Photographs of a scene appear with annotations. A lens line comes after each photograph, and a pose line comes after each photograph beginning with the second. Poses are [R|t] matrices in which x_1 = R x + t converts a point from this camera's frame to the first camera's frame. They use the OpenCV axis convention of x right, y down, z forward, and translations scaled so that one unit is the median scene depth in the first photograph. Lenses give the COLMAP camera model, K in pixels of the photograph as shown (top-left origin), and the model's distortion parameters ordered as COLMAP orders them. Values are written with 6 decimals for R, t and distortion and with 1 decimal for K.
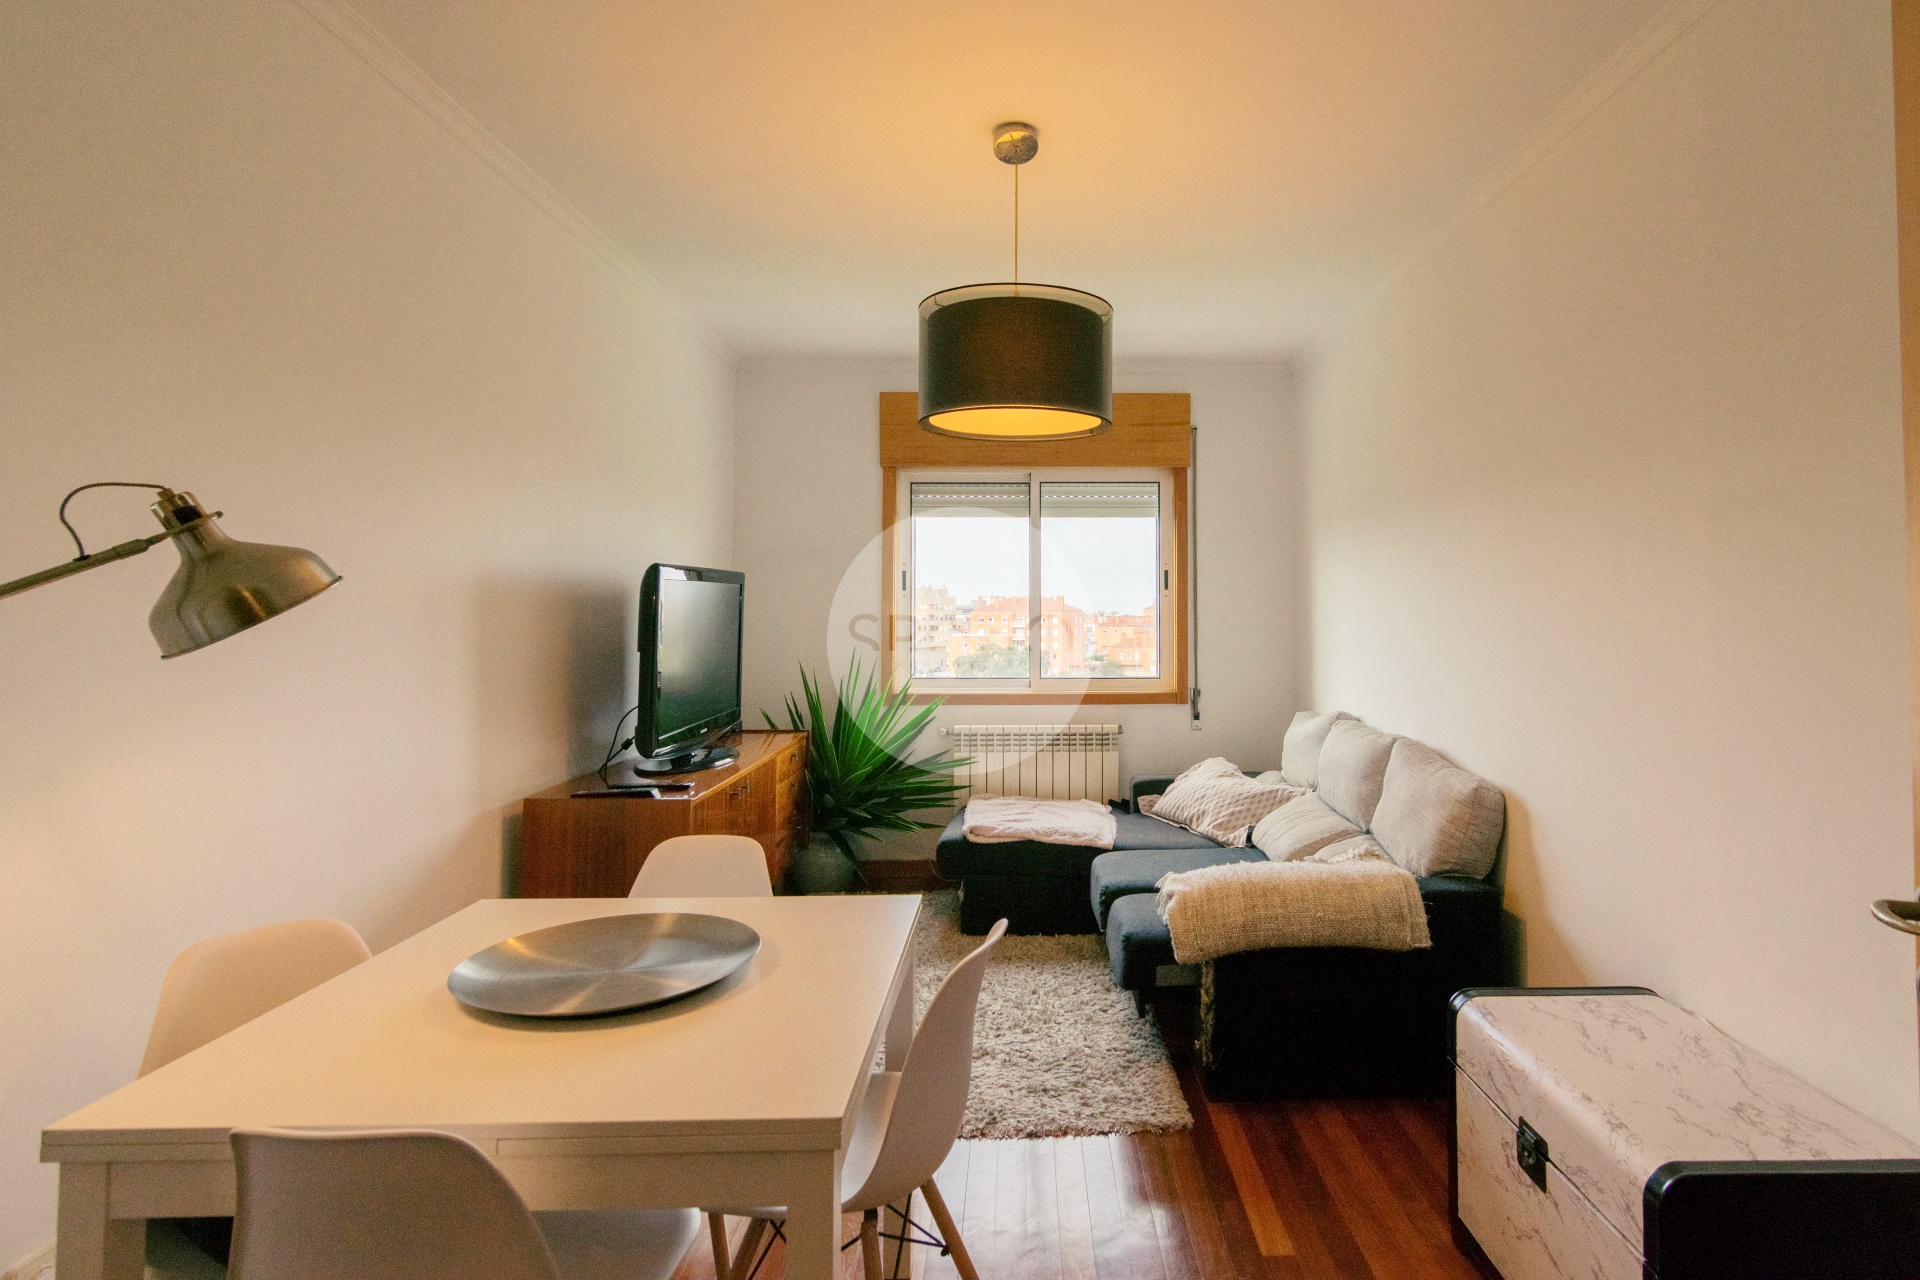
lens RADIAL K [[1080.8, 0, 967.6], [0, 1080.8, 596.3], [0, 0, 1]] dist [0.001694, 0.000036]
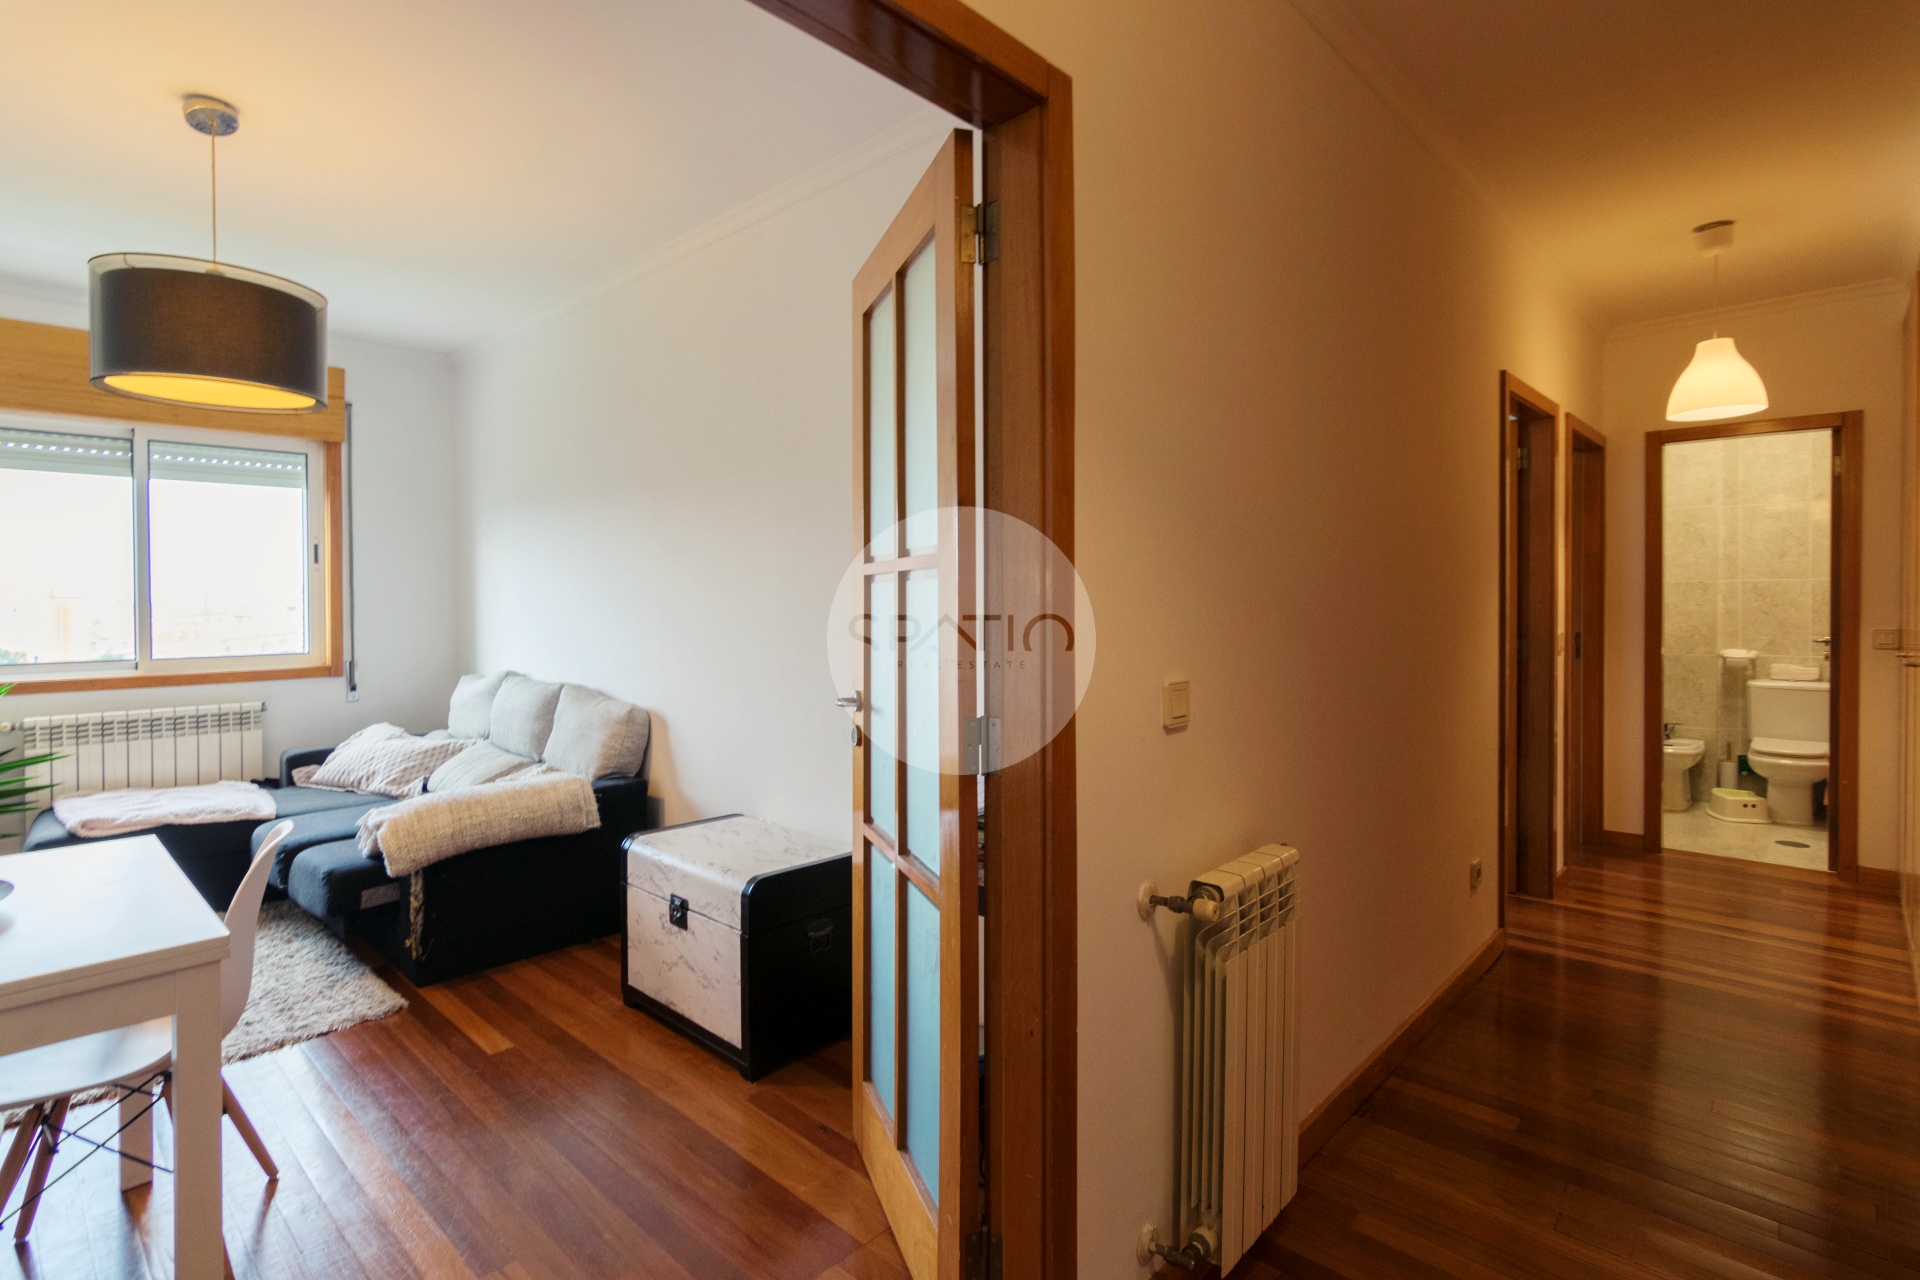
lens RADIAL K [[1080.8, 0, 967.6], [0, 1080.8, 596.3], [0, 0, 1]] dist [0.001694, 0.000036]
pose [[0.712545, 0.005049, 0.701609, -0.160346], [-0.013531, 0.999887, 0.006547, 0.017483], [-0.701496, -0.014159, 0.712532, -0.232837]]
